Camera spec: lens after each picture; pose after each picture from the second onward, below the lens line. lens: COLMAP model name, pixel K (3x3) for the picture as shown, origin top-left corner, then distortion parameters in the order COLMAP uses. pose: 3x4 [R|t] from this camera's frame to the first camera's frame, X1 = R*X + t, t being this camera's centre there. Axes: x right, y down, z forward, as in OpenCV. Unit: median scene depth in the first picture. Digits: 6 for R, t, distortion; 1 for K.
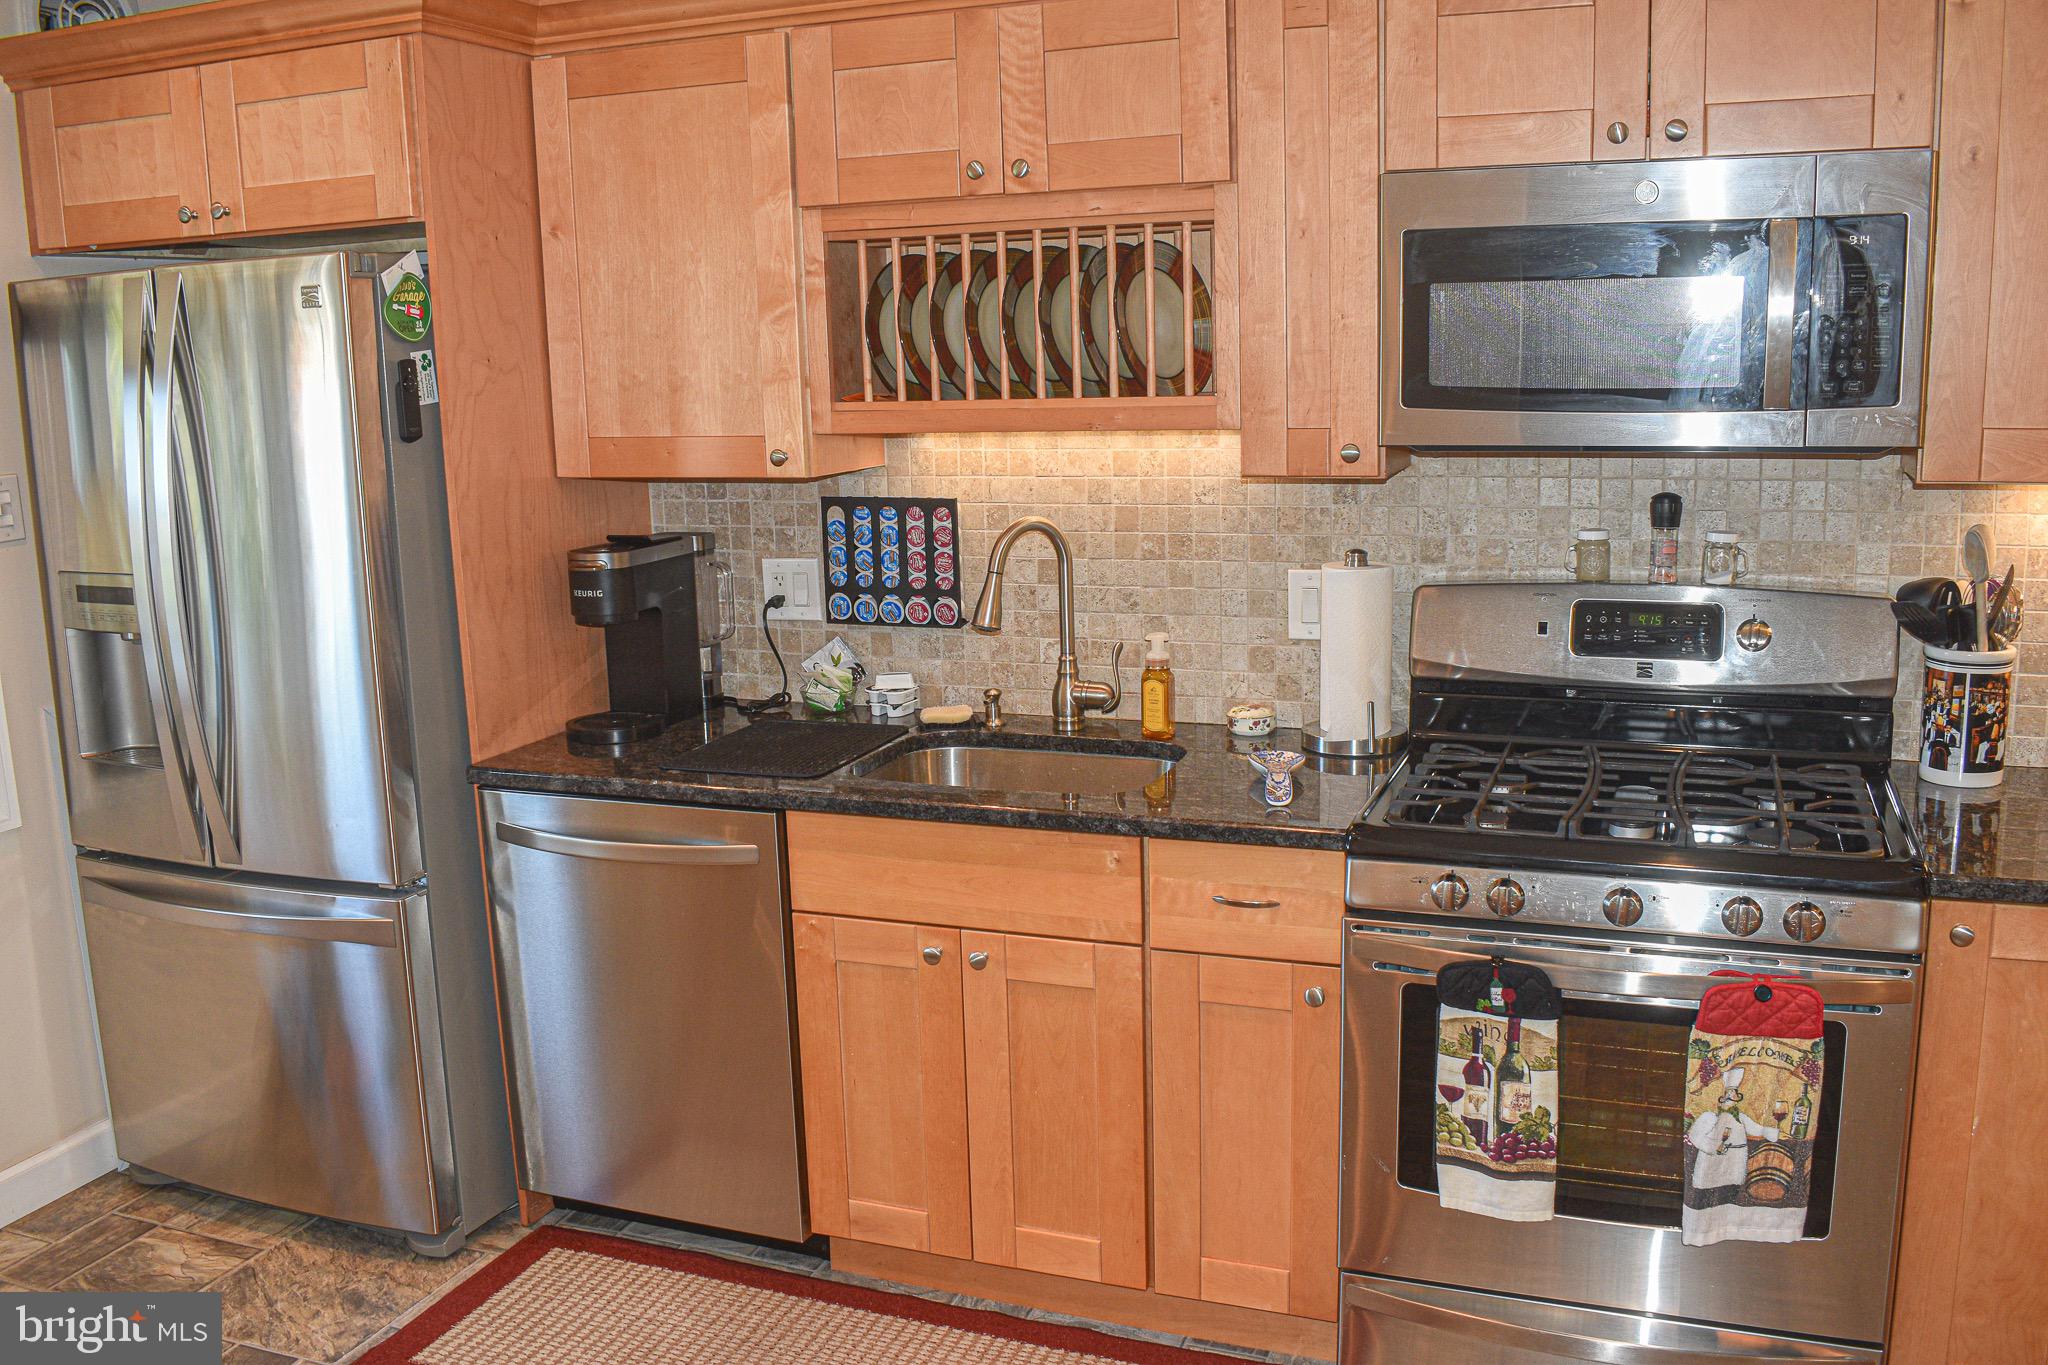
lens RADIAL K [[1744.6, 0, 1024.4], [0, 1744.6, 671.4], [0, 0, 1]] dist [-0.081508, -0.004025]
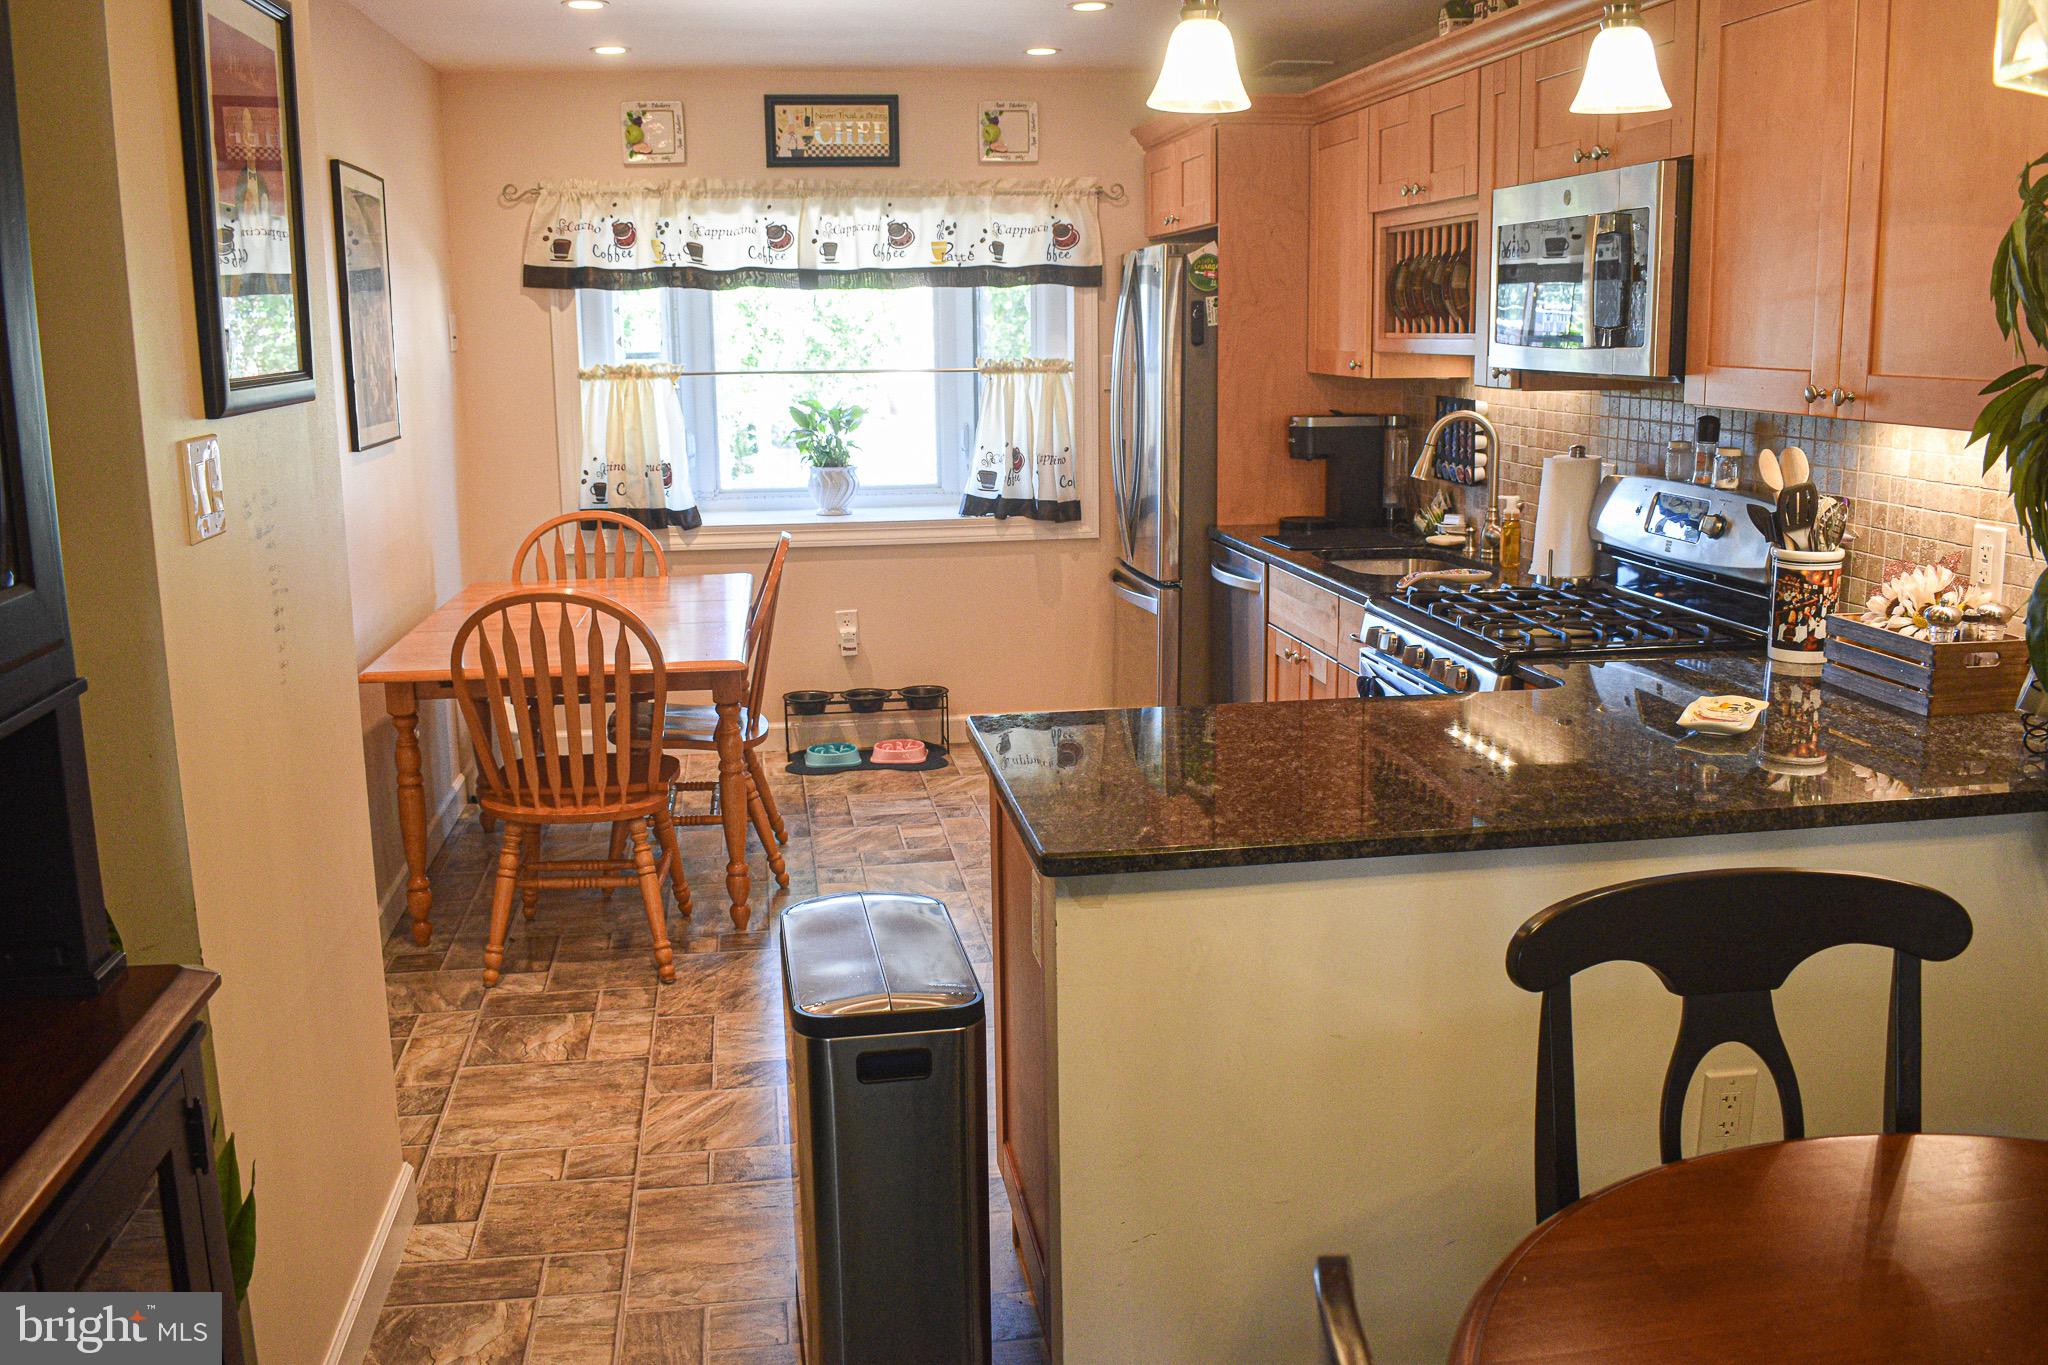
lens RADIAL K [[1744.6, 0, 1019.7], [0, 1744.6, 678.8], [0, 0, 1]] dist [-0.081508, -0.004025]
pose [[0.500061, 0.192040, -0.844429, 1.110994], [-0.156186, 0.979112, 0.130178, 0.004187], [0.851789, 0.066791, 0.519610, -0.103151]]
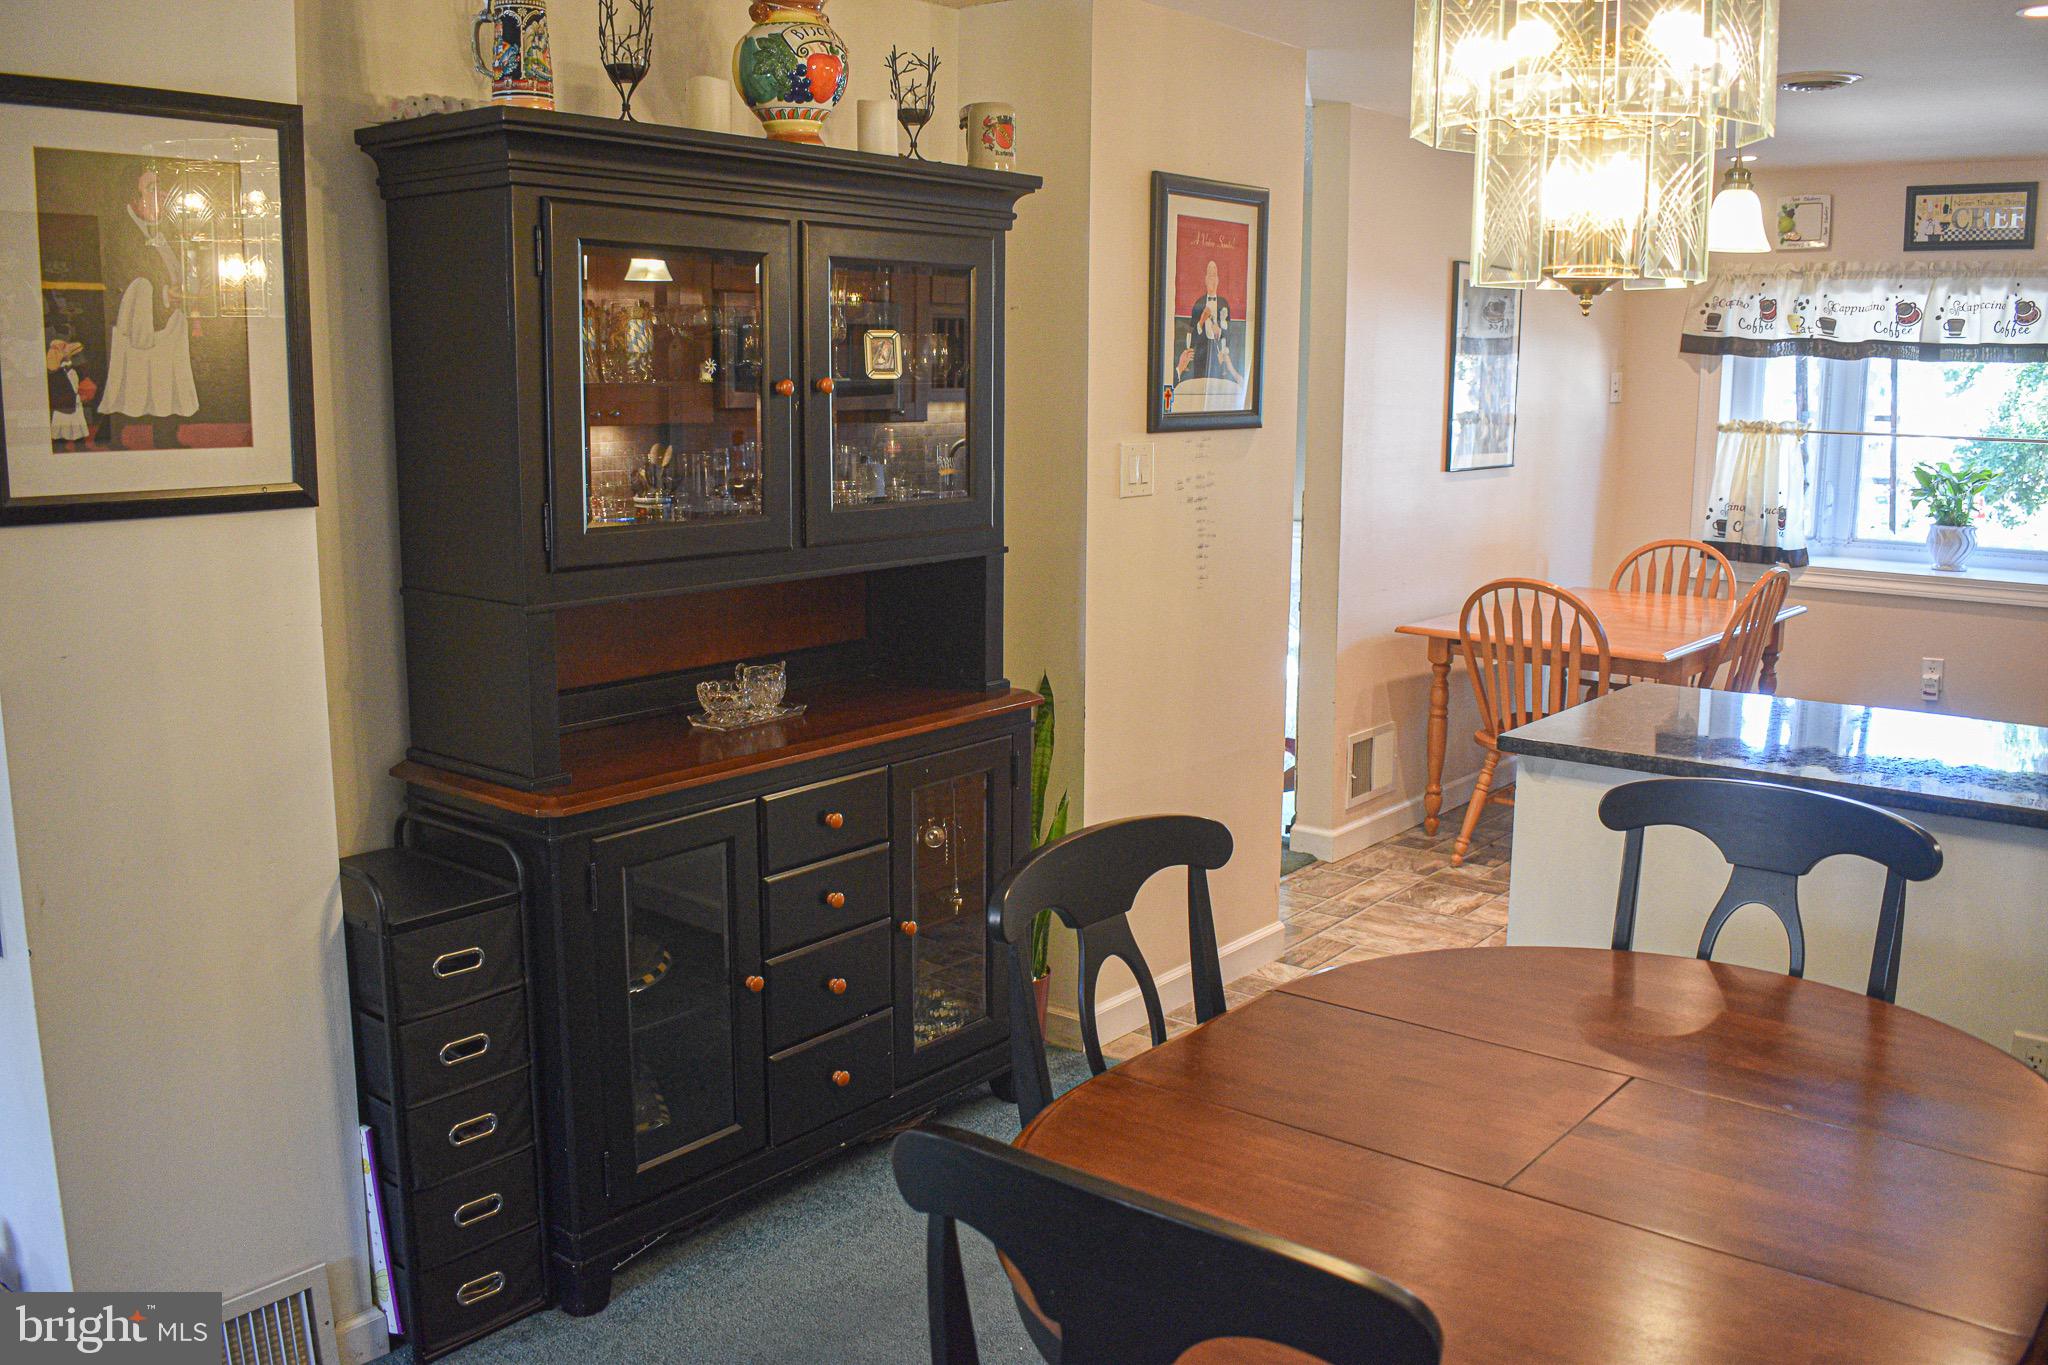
lens RADIAL K [[1744.6, 0, 1045.1], [0, 1744.6, 674.7], [0, 0, 1]] dist [-0.081508, -0.004025]
pose [[-0.286937, 0.183983, -0.940116, 1.611489], [-0.172357, 0.955452, 0.239591, -0.078663], [0.942316, 0.230783, -0.242444, 0.249619]]
